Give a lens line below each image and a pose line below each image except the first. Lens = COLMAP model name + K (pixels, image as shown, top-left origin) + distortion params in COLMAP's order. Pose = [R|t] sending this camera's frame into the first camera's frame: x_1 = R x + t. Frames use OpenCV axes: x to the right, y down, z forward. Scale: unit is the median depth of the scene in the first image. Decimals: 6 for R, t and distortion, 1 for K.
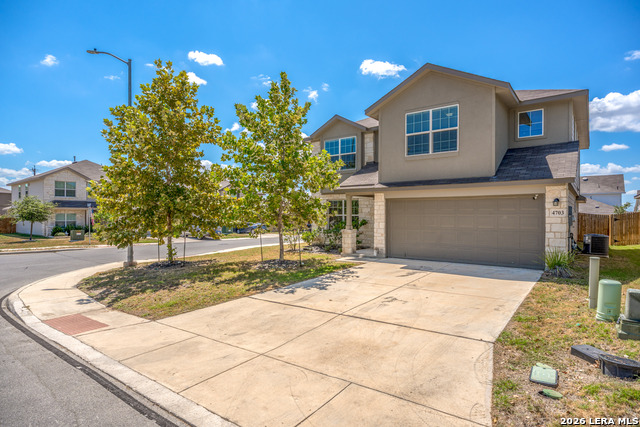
lens RADIAL K [[359.7, 0, 319.7], [0, 359.7, 214.9], [0, 0, 1]] dist [-0.002244, 0.001272]
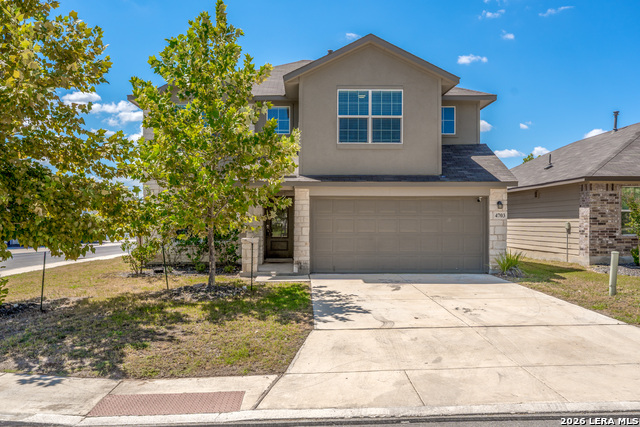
lens RADIAL K [[547.9, 0, 321.6], [0, 547.9, 214.2], [0, 0, 1]] dist [0.000302, 0.004012]
pose [[0.778599, 0.007614, 0.627475, -0.591814], [0.000429, 0.999920, -0.012665, 0.008579], [-0.627521, 0.010130, 0.778534, 0.097131]]
